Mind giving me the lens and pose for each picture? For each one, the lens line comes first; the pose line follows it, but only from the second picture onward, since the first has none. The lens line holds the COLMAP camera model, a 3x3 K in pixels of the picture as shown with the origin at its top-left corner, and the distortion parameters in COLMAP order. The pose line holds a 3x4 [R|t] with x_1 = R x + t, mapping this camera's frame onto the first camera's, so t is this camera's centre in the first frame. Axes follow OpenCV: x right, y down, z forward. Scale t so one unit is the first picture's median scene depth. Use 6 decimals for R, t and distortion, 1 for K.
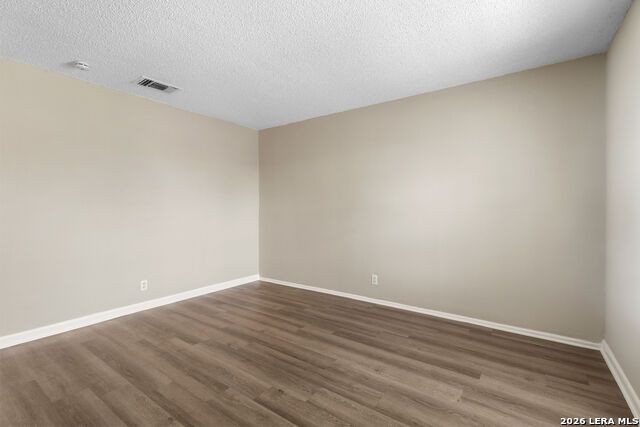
lens RADIAL K [[295.1, 0, 320.6], [0, 295.1, 206.4], [0, 0, 1]] dist [0.005900, -0.001345]
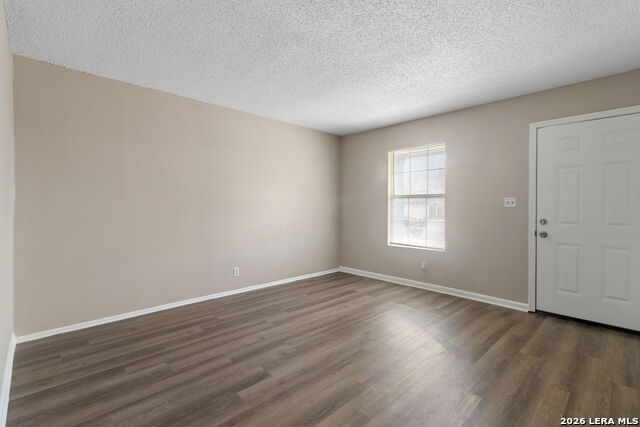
lens RADIAL K [[295.1, 0, 325.4], [0, 295.1, 215.4], [0, 0, 1]] dist [0.005900, -0.001345]
pose [[0.168616, -0.029002, 0.985255, -1.065148], [-0.007100, 0.999505, 0.030636, 0.008967], [-0.985656, -0.012161, 0.168327, 0.654773]]
